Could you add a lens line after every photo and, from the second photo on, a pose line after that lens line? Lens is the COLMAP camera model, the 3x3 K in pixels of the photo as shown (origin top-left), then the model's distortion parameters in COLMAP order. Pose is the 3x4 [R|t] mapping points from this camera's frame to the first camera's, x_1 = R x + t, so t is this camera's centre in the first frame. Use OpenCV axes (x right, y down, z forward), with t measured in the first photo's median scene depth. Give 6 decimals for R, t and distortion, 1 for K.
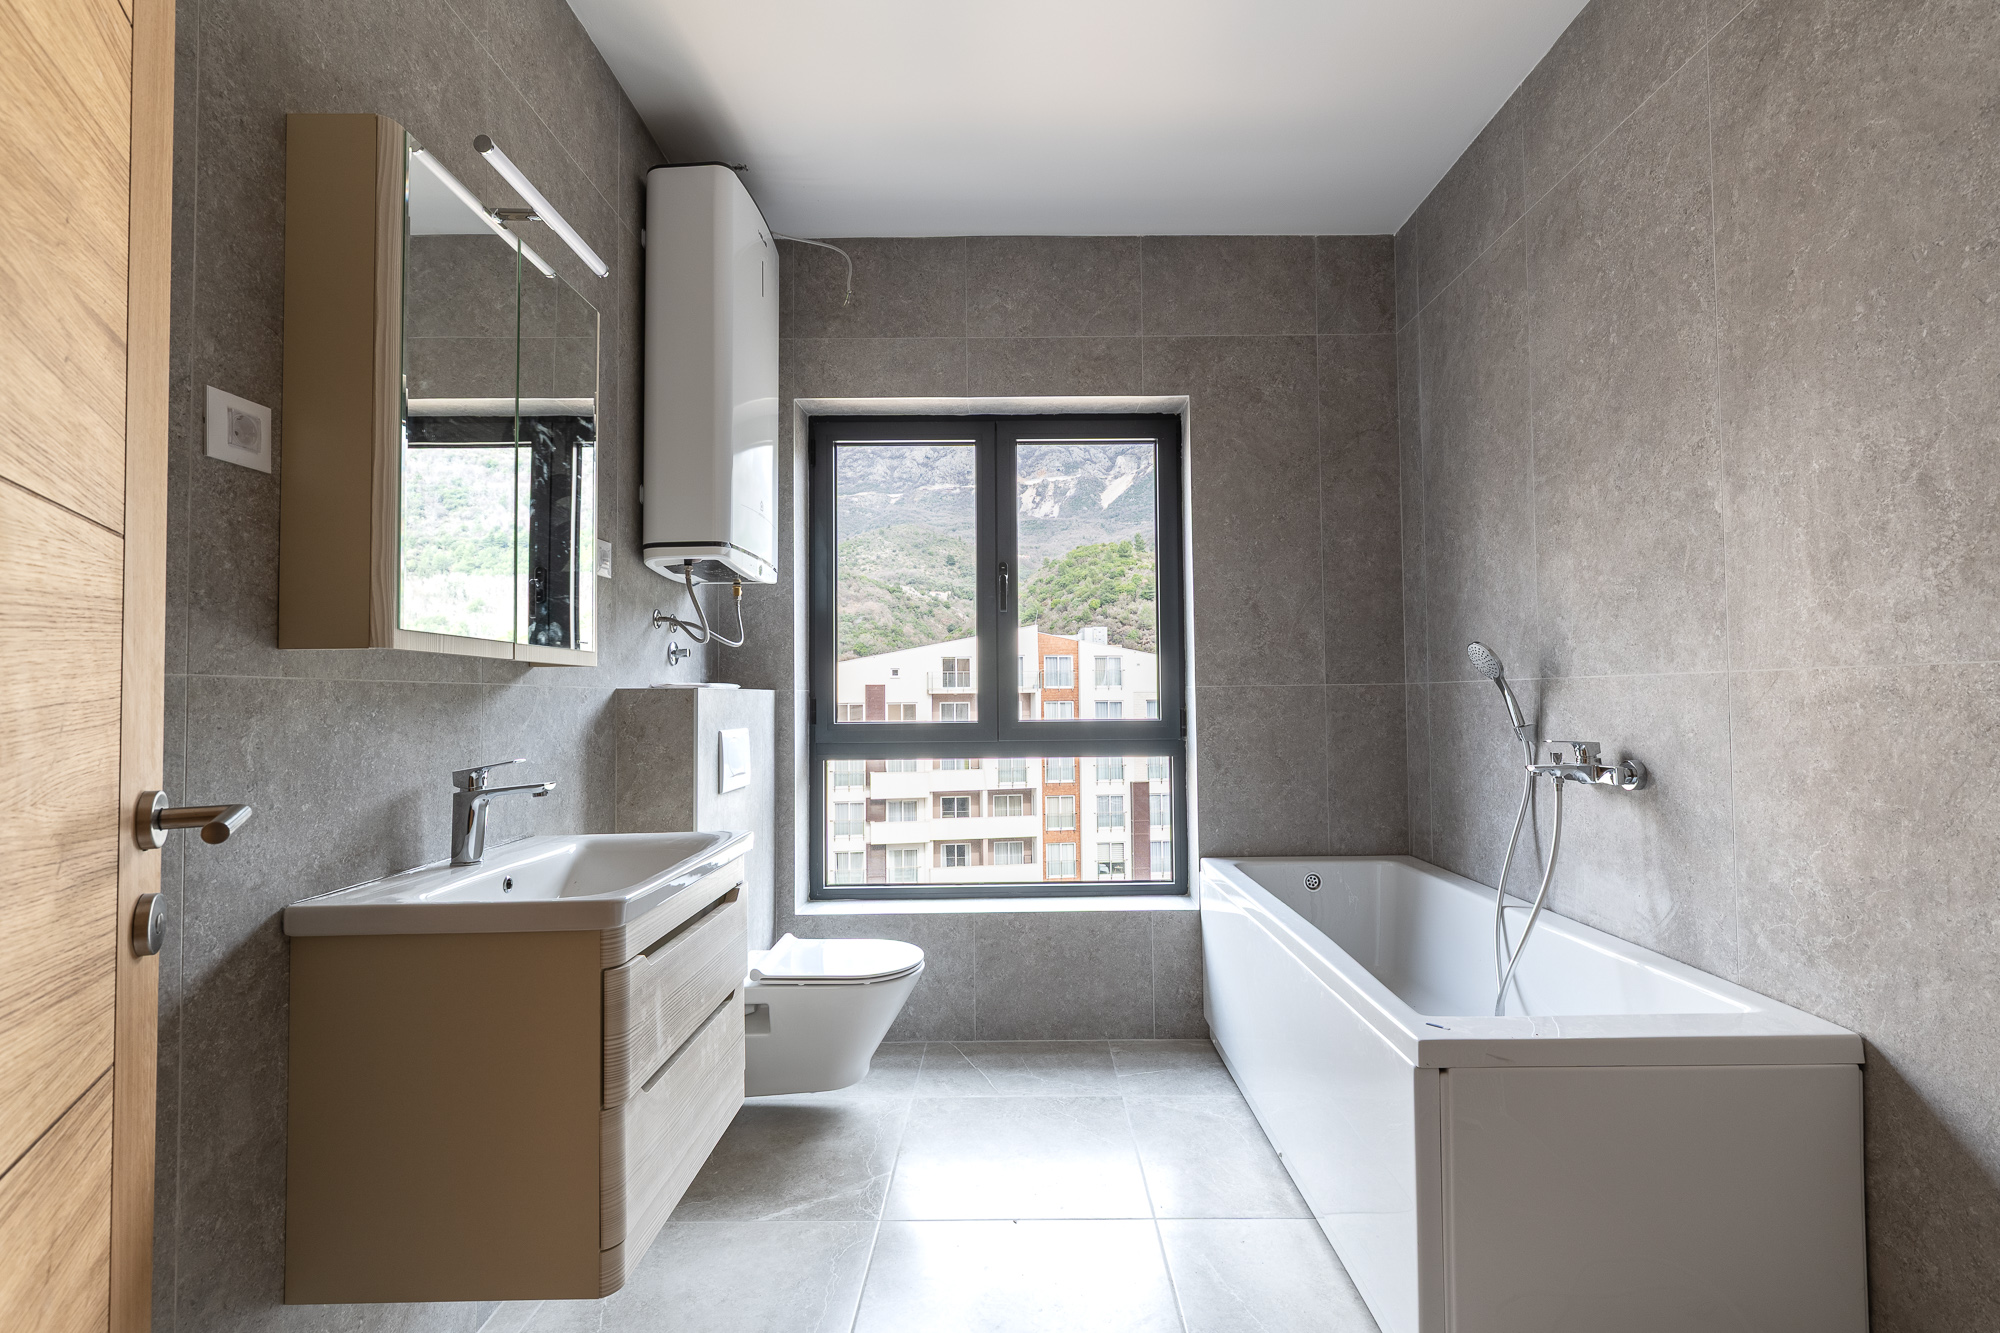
lens RADIAL K [[939.9, 0, 1000.0], [0, 939.9, 666.5], [0, 0, 1]] dist [-0.013436, -0.000382]
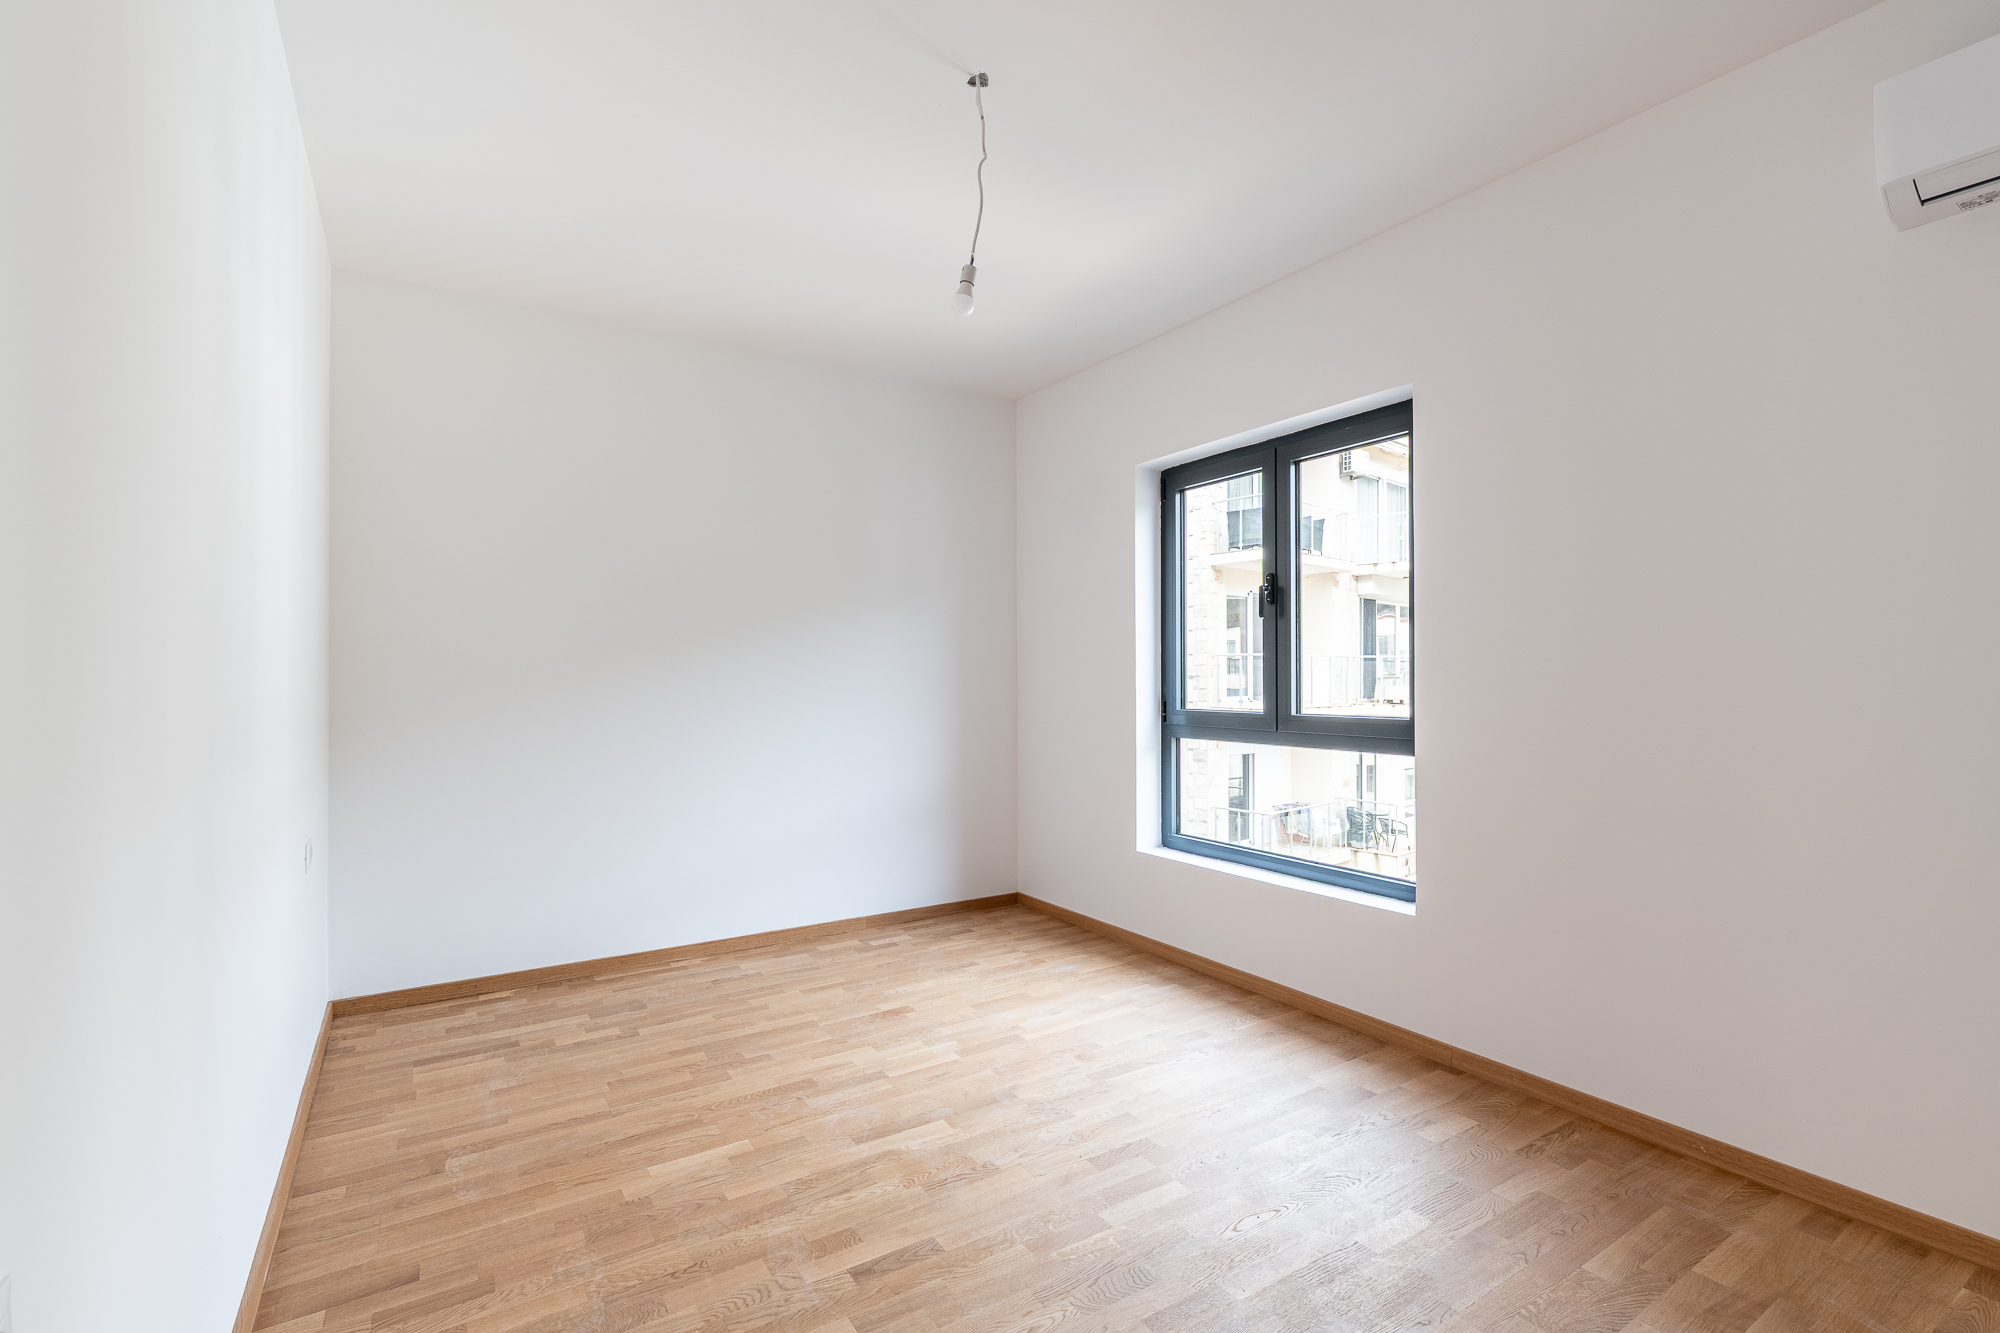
lens RADIAL K [[923.5, 0, 1000.0], [0, 923.5, 666.5], [0, 0, 1]] dist [-0.003821, -0.000698]
pose [[0.558418, 0.000097, -0.829560, 0.842167], [0.024029, 0.999578, 0.016292, -0.027449], [0.829212, -0.029031, 0.558180, 0.106780]]
